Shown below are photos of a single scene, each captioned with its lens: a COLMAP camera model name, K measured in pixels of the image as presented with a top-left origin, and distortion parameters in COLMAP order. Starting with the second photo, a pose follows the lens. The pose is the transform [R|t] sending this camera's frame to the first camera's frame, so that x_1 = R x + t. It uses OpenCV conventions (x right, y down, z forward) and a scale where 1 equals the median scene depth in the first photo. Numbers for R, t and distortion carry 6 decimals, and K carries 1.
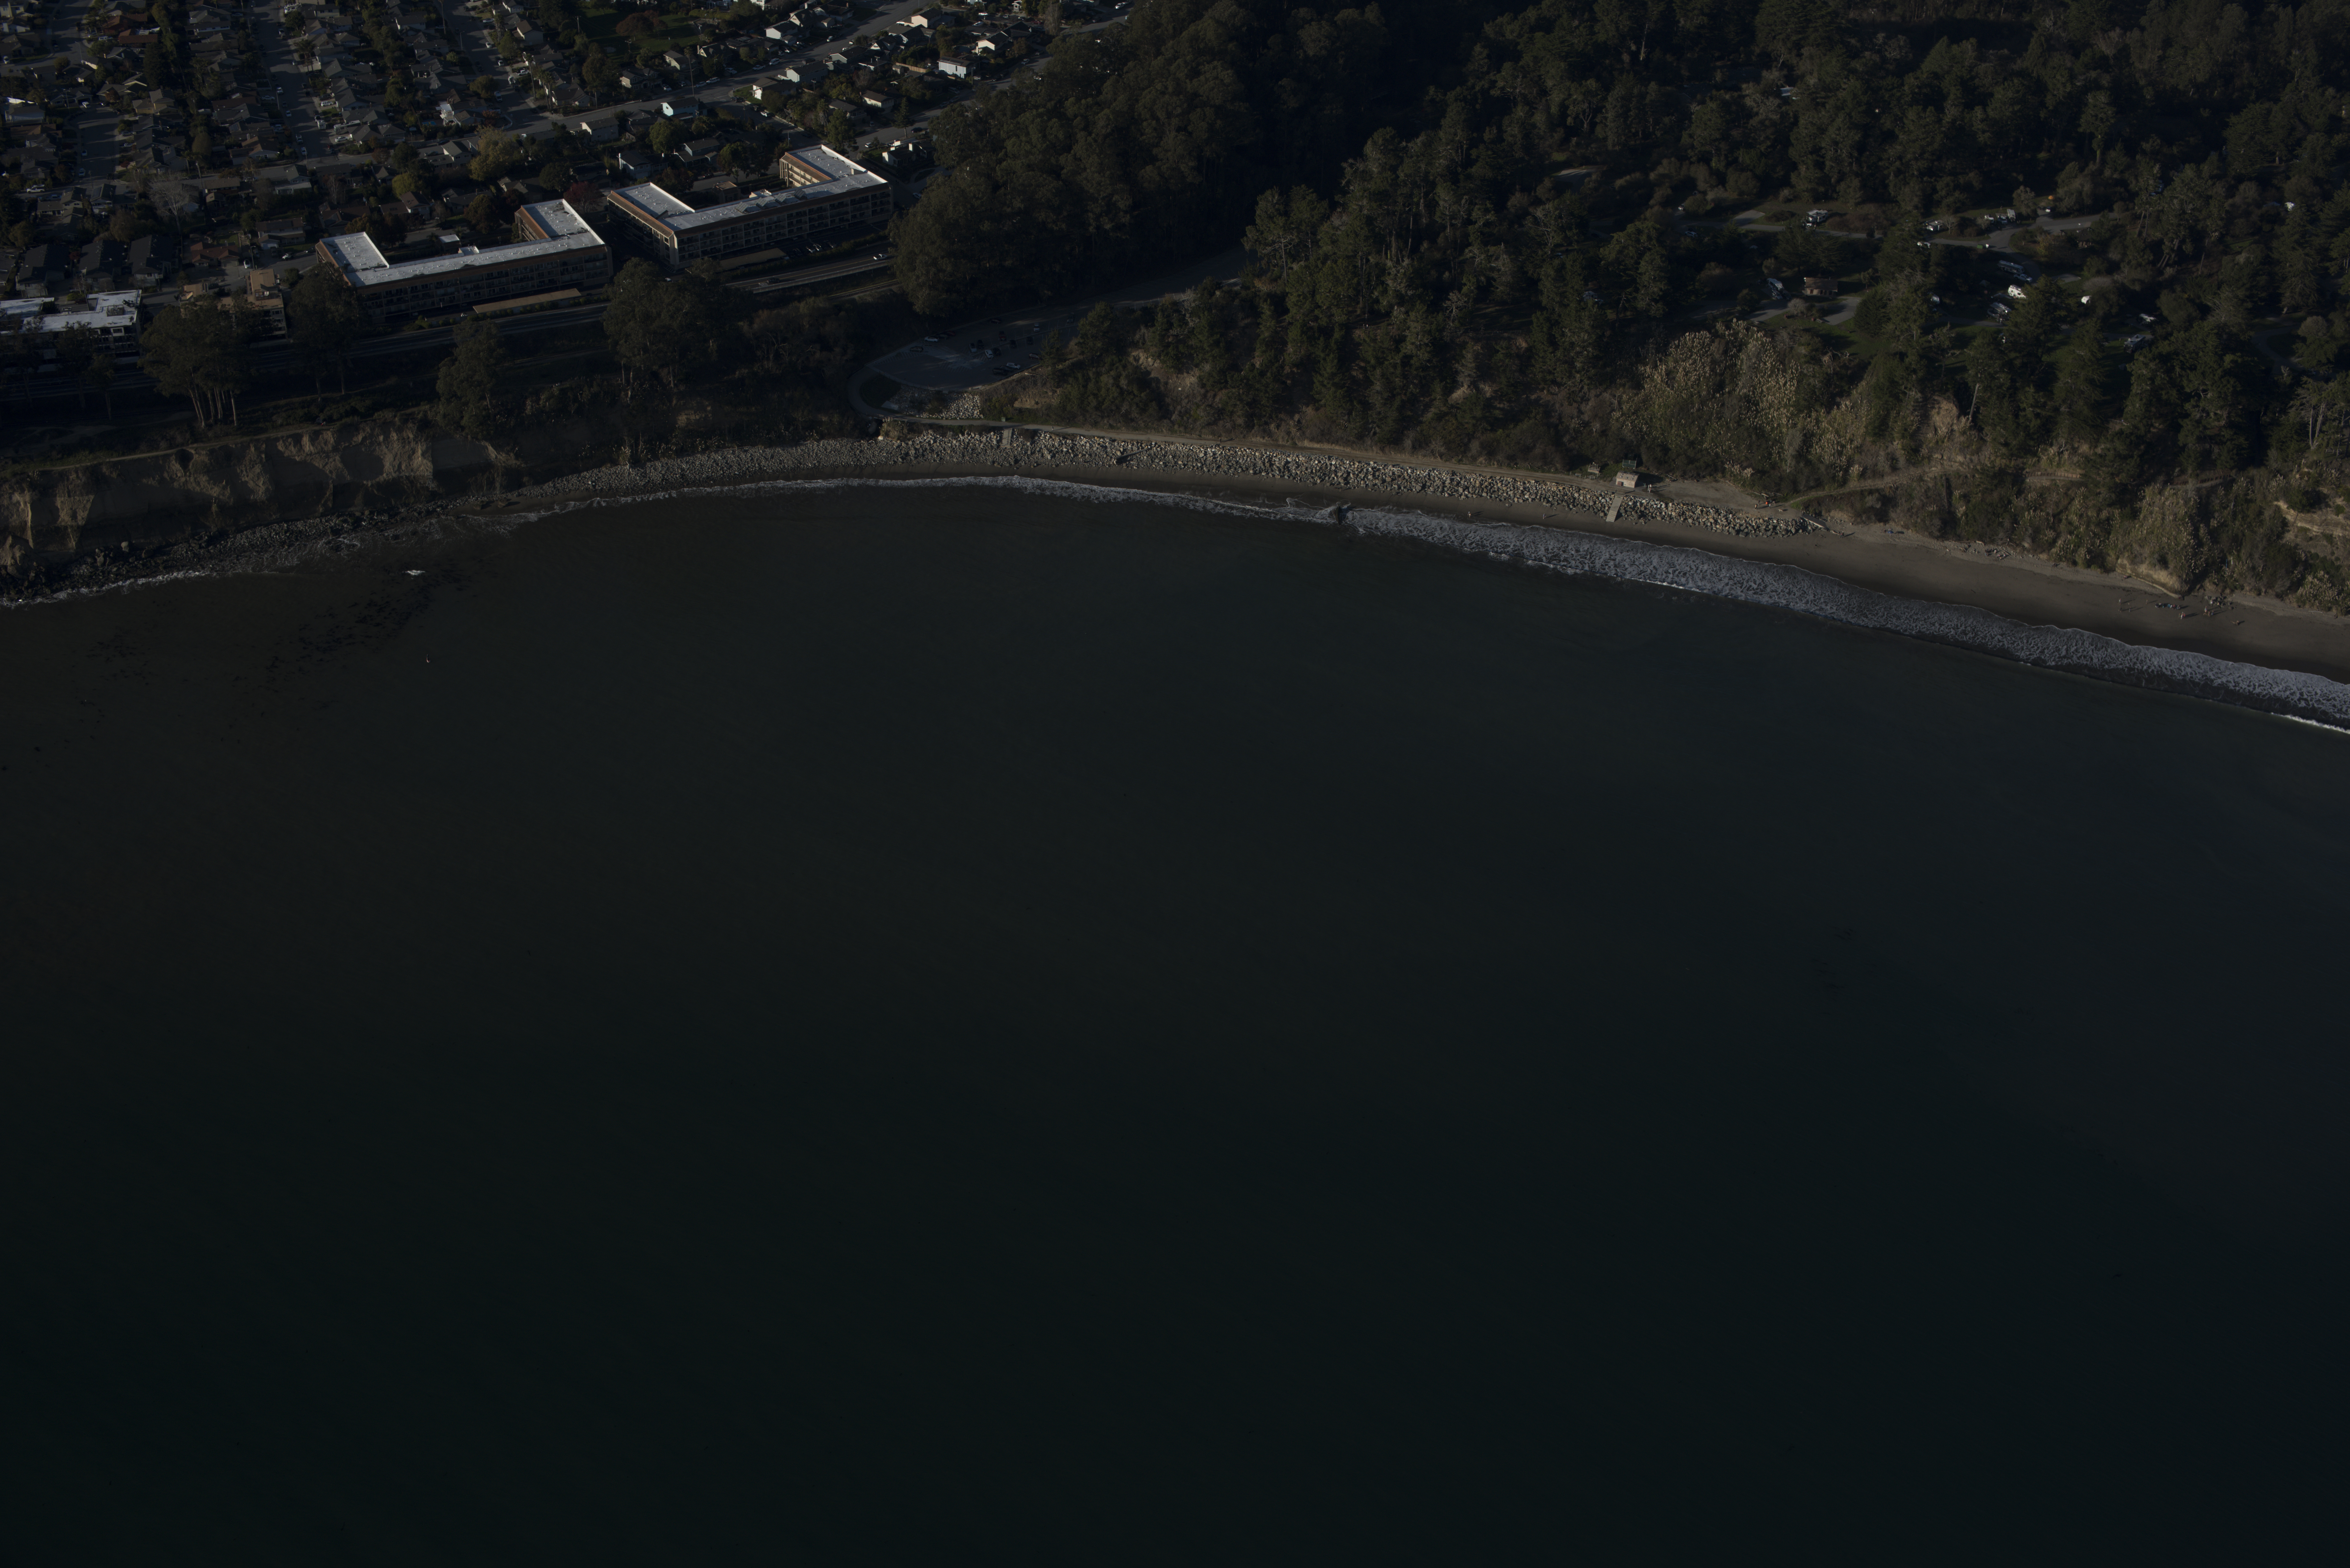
lens RADIAL K [[2690.3, 0, 1175.0], [0, 2690.3, 784.0], [0, 0, 1]] dist [-0.120649, 0.141764]
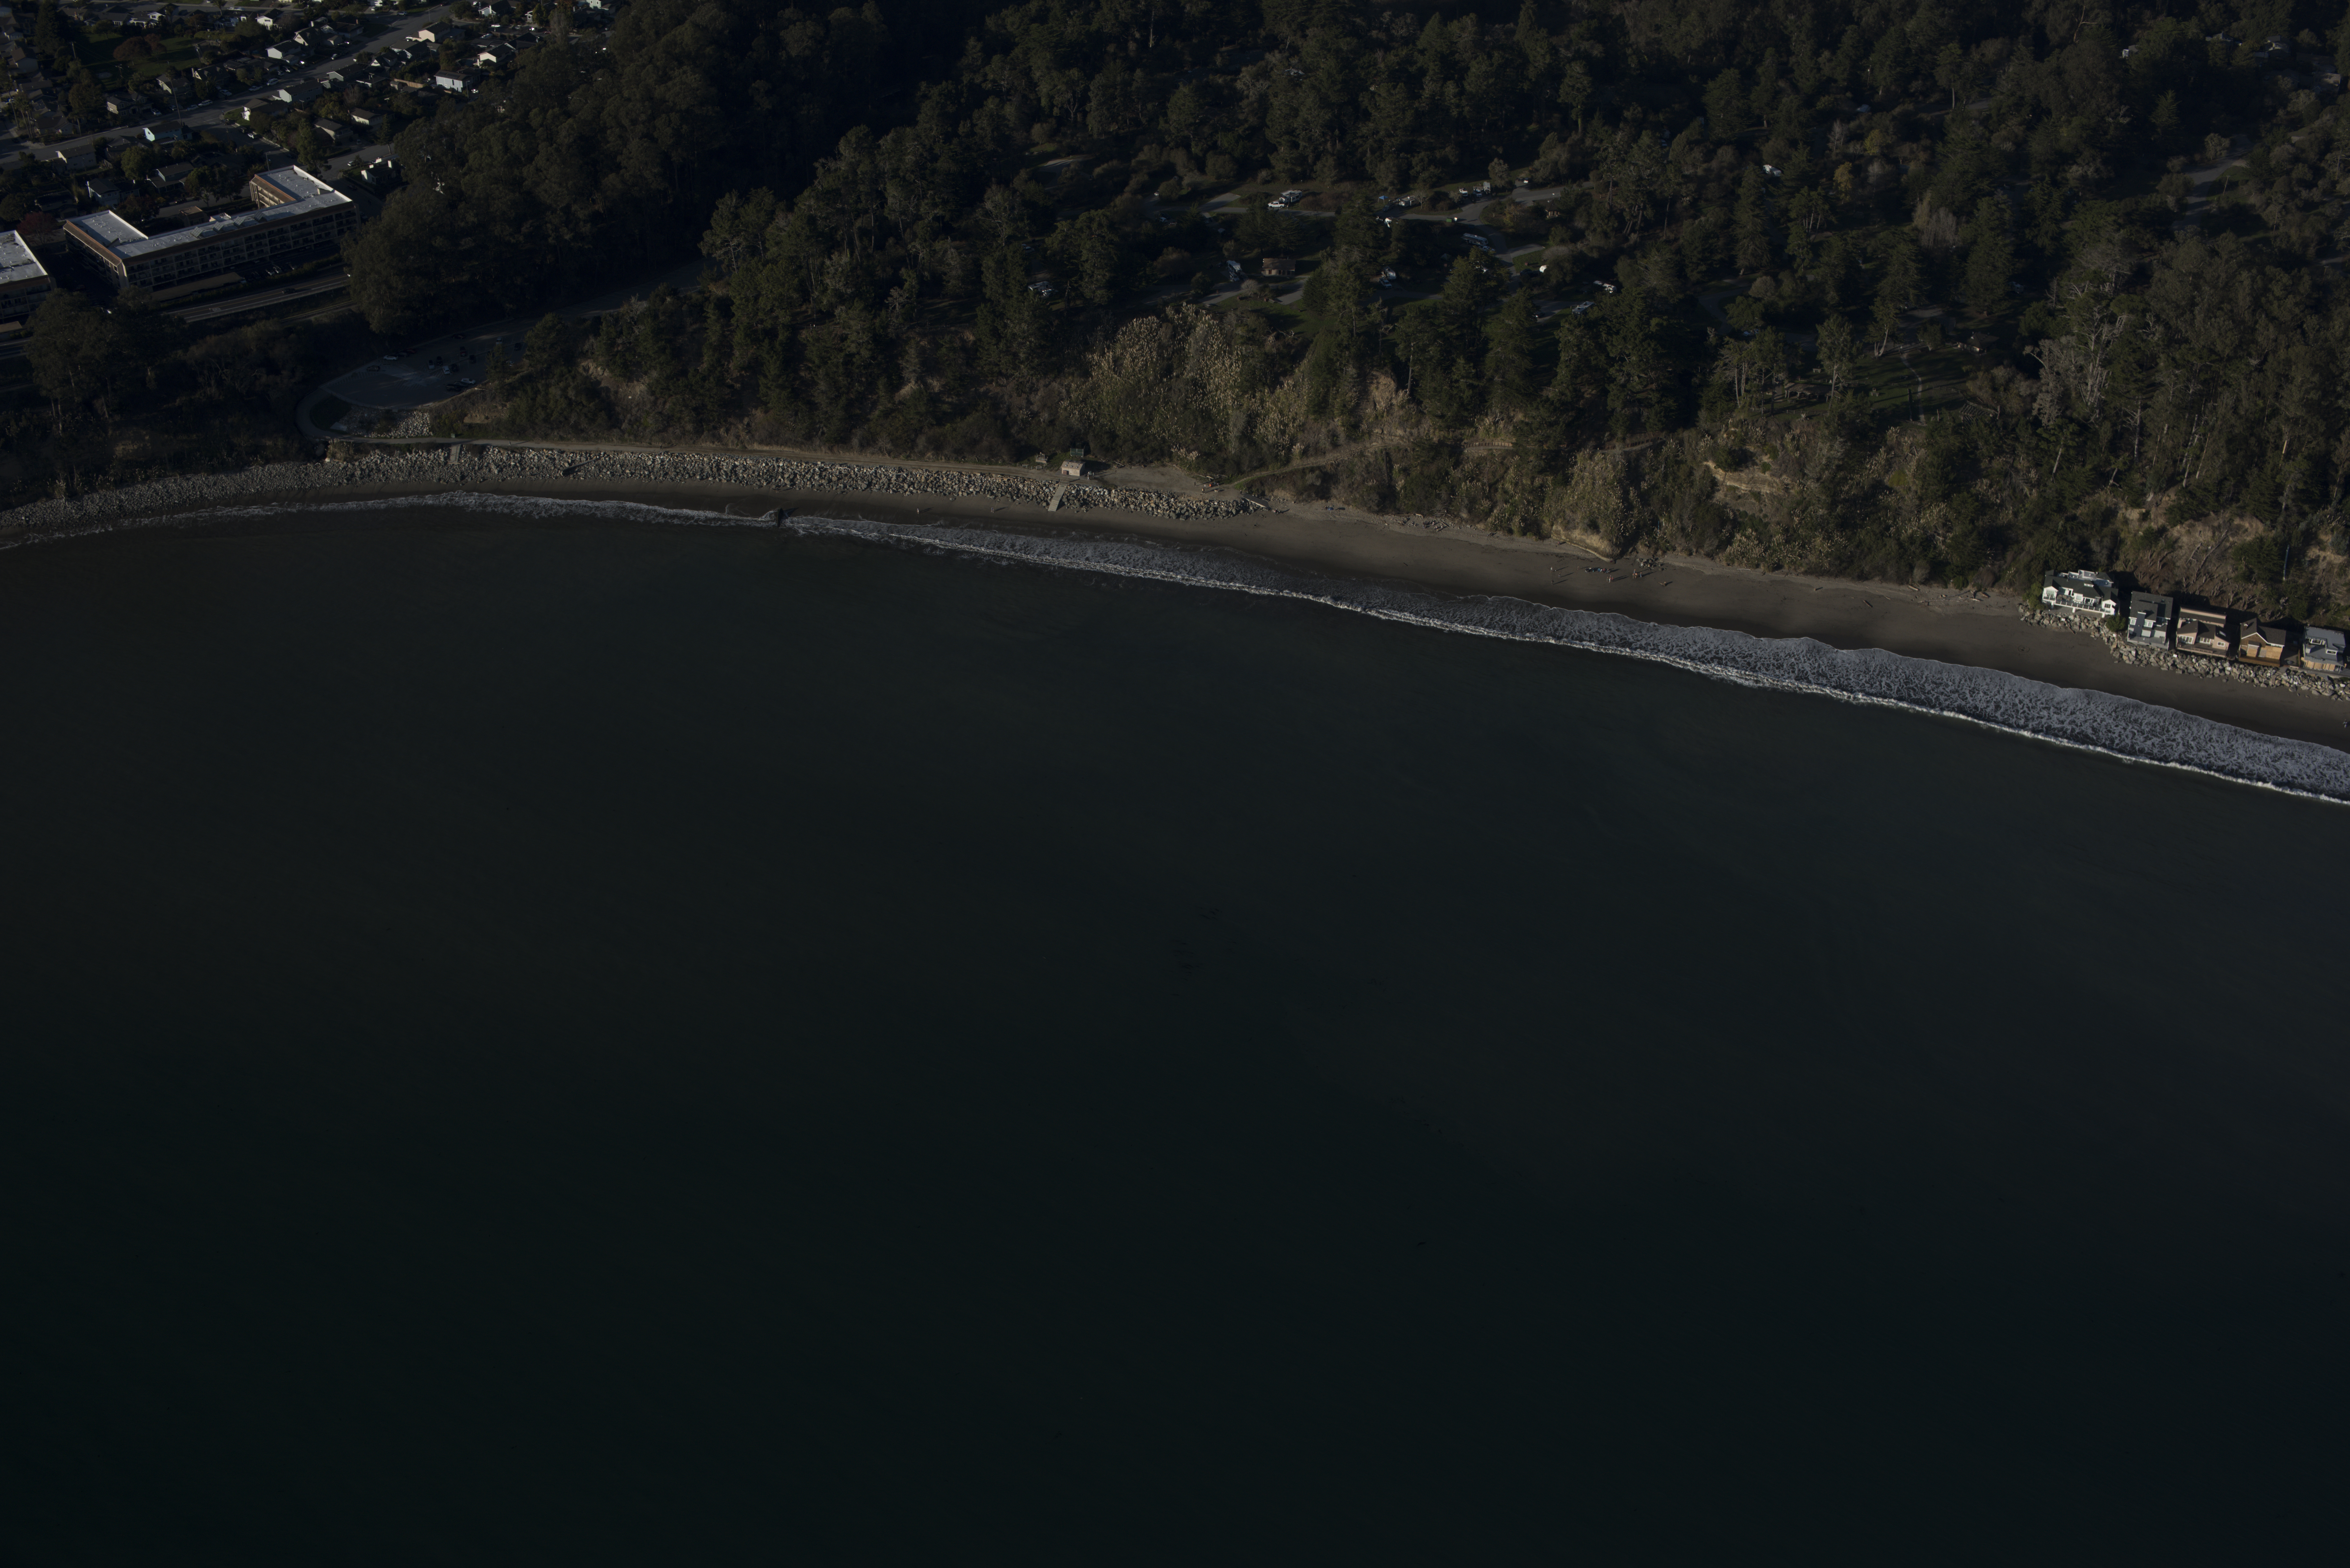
lens RADIAL K [[2690.3, 0, 1175.0], [0, 2690.3, 784.0], [0, 0, 1]] dist [-0.120649, 0.141764]
pose [[0.996534, -0.048128, 0.067856, 0.124811], [0.048030, 0.998841, 0.003071, 0.002657], [-0.067925, 0.000199, 0.997690, -0.002632]]
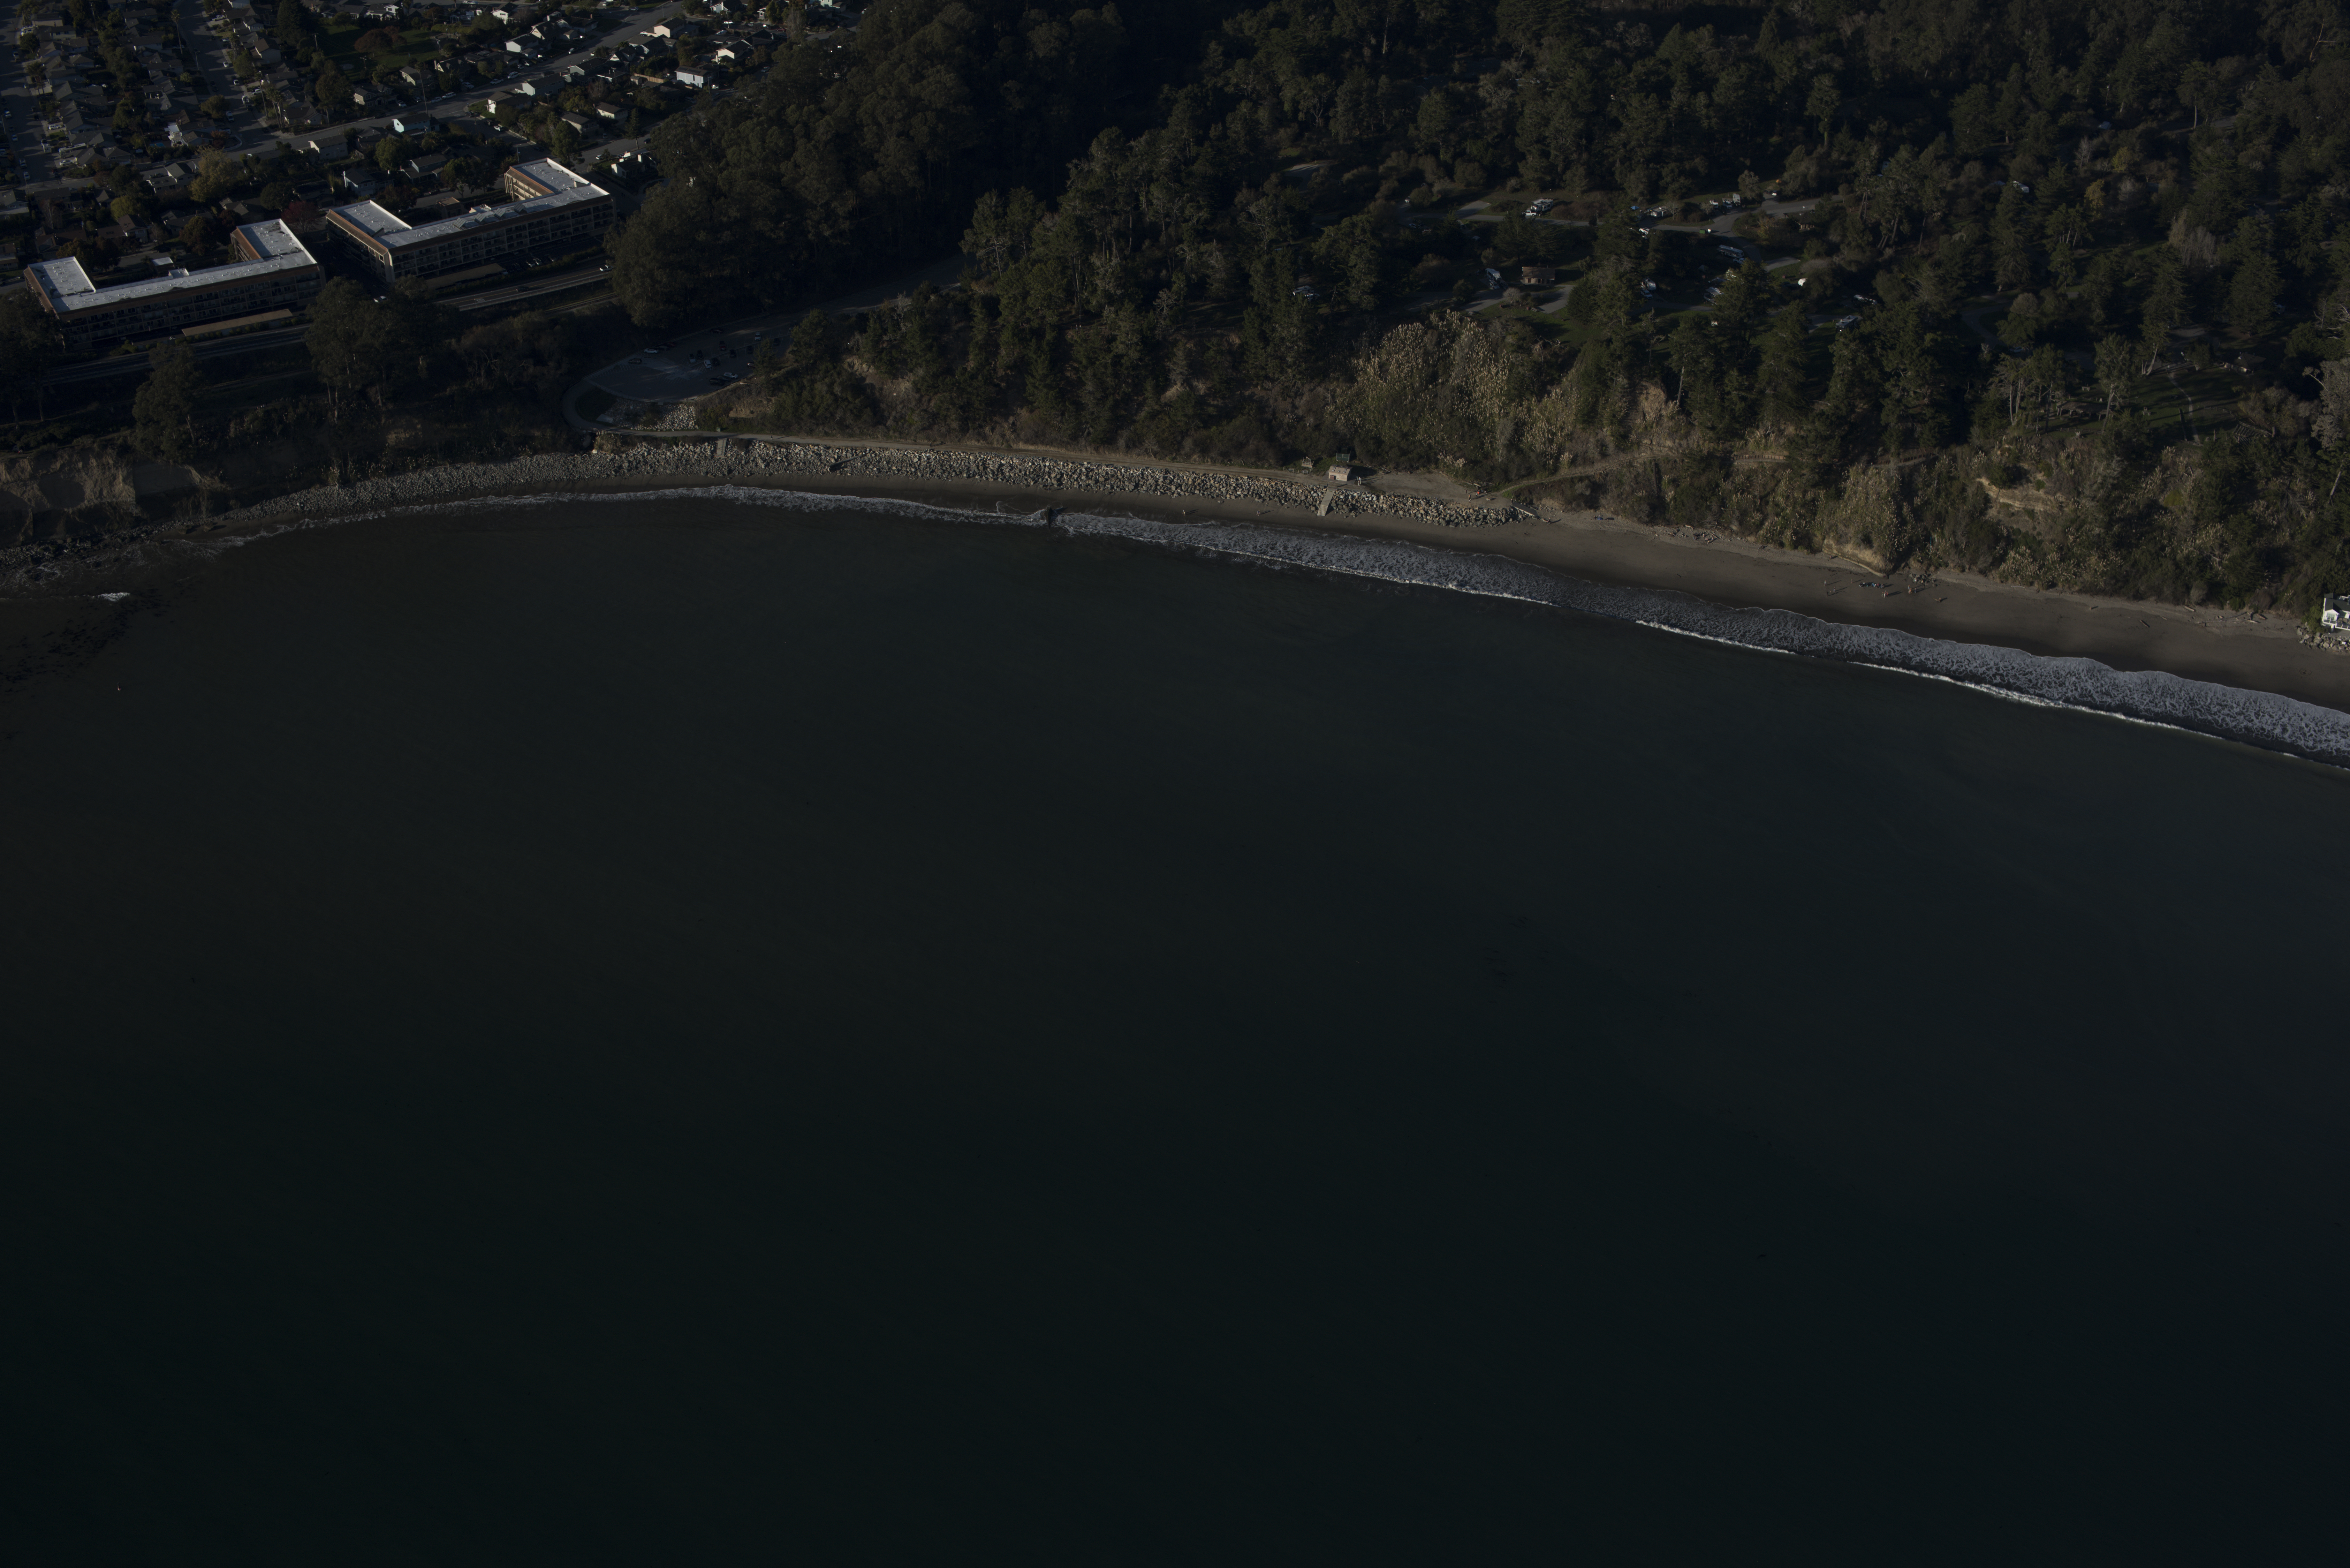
lens RADIAL K [[2690.3, 0, 1175.0], [0, 2690.3, 784.0], [0, 0, 1]] dist [-0.120649, 0.141764]
pose [[0.998908, -0.028562, 0.036976, 0.062728], [0.028568, 0.999592, 0.000349, 0.000297], [-0.036971, 0.000708, 0.999316, -0.000259]]
